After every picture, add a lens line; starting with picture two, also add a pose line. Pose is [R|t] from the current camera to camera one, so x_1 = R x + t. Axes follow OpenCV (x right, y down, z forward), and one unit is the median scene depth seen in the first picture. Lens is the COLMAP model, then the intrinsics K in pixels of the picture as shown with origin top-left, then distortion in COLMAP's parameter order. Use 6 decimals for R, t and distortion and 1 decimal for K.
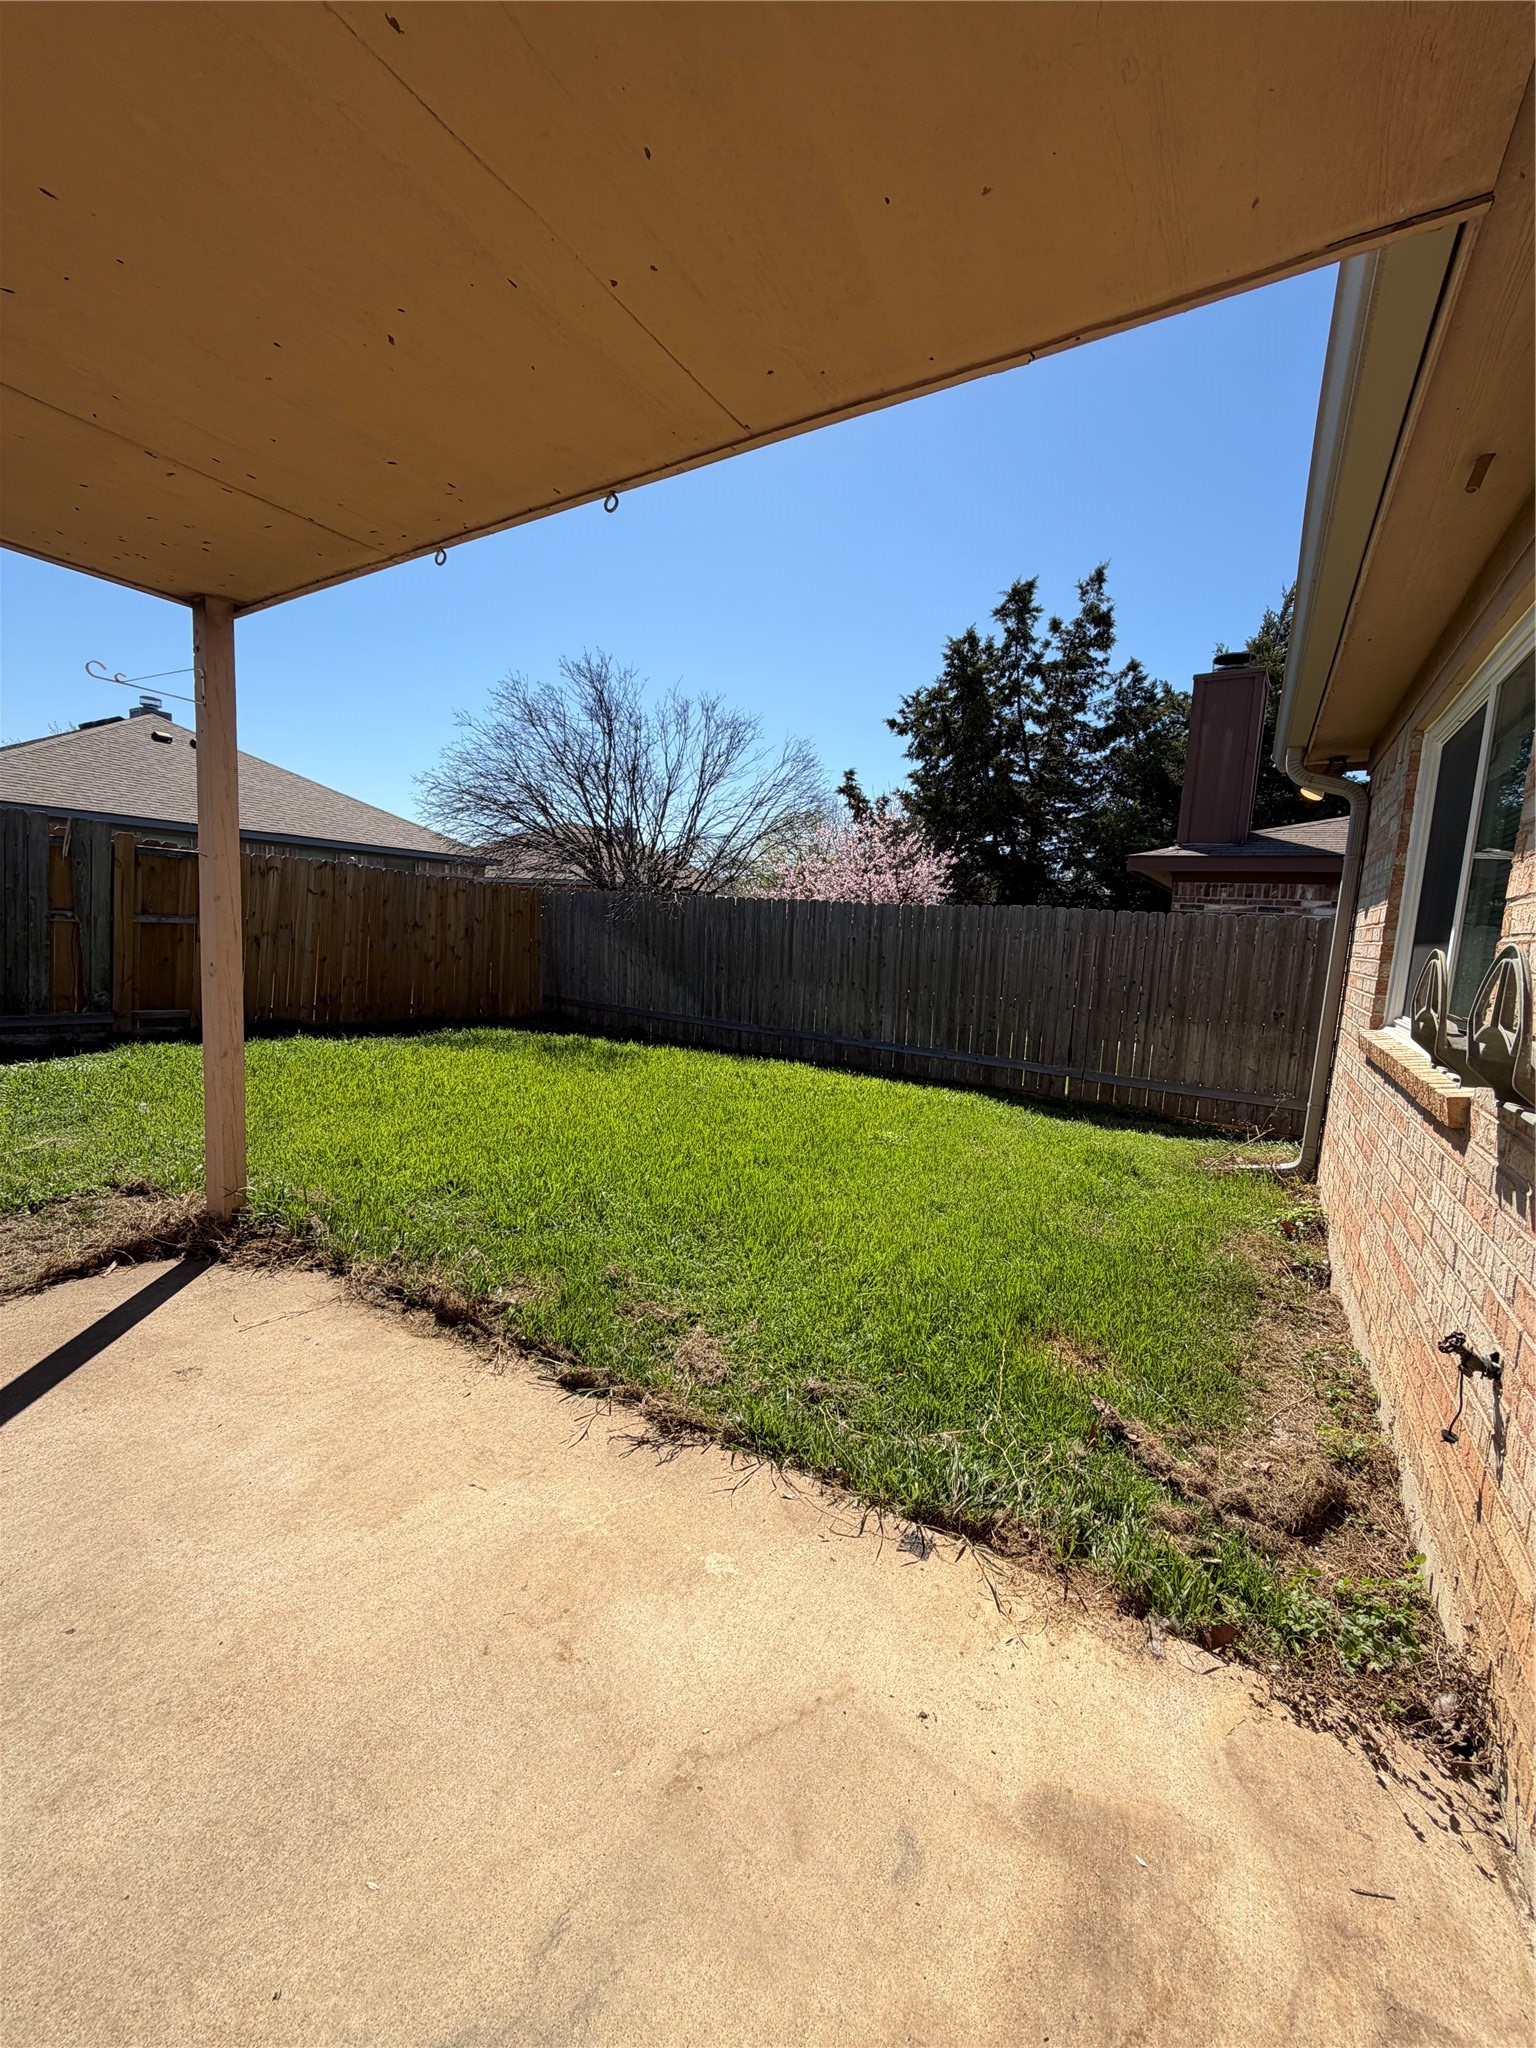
lens RADIAL K [[813.5, 0, 768.0], [0, 813.5, 1024.0], [0, 0, 1]] dist [0.001700, 0.000153]
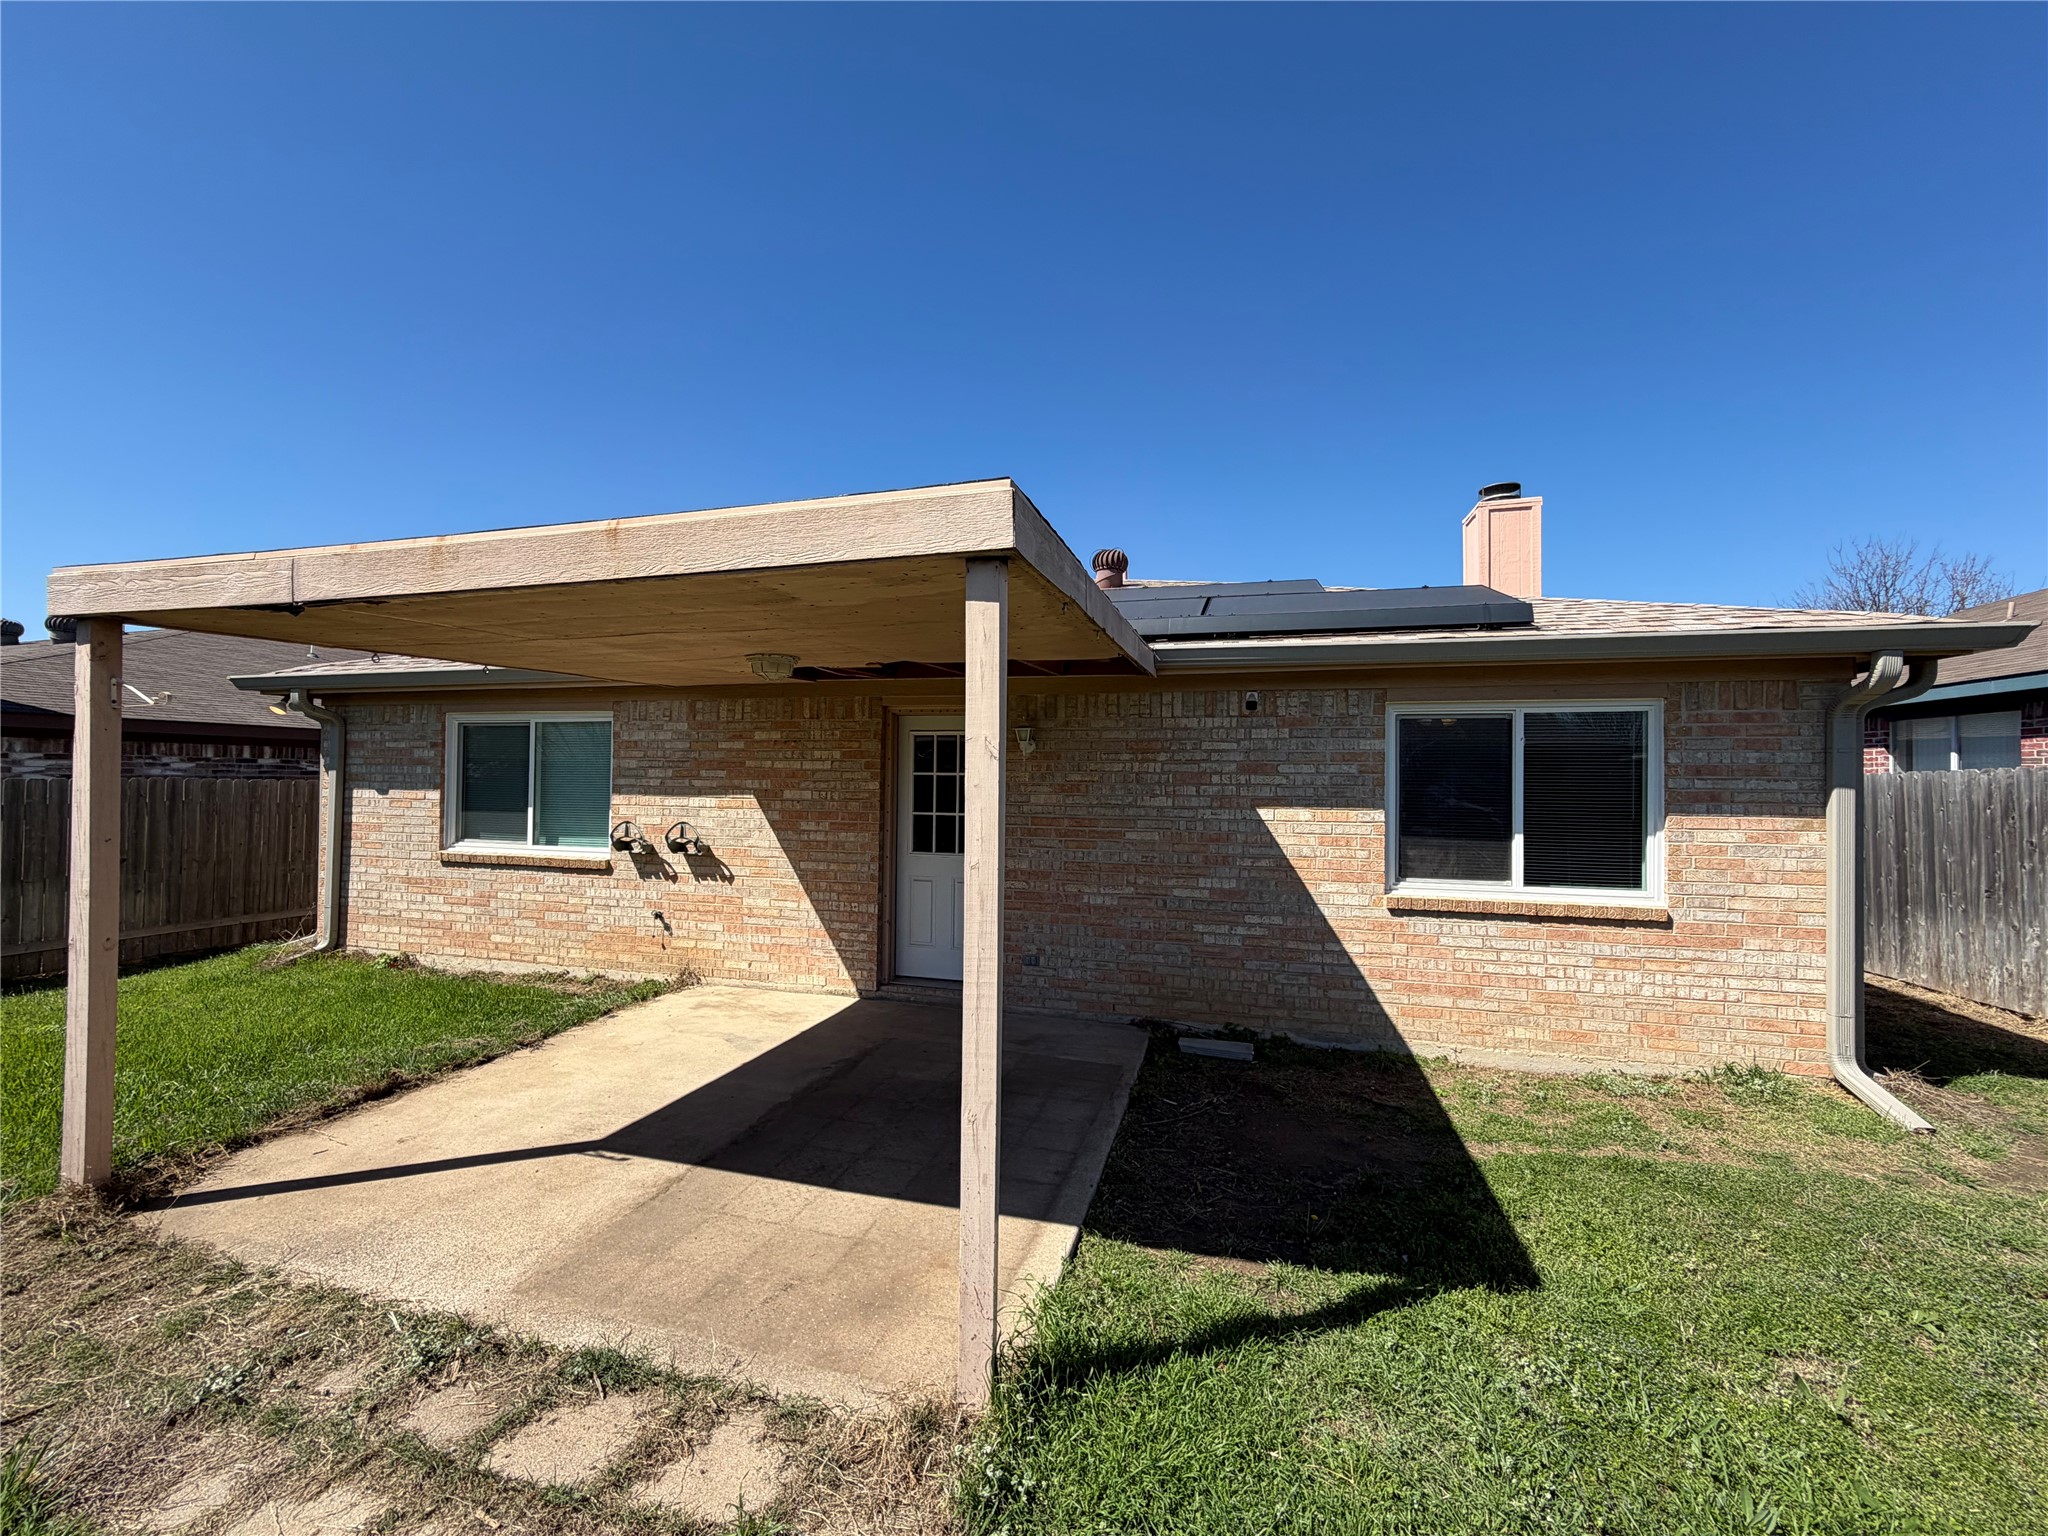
lens RADIAL K [[813.5, 0, 1024.0], [0, 813.5, 768.0], [0, 0, 1]] dist [0.001700, 0.000153]
pose [[-0.262586, -0.044878, 0.963864, -2.827458], [0.088465, 0.993591, 0.070362, -0.375060], [-0.960845, 0.103745, -0.256933, 0.113193]]
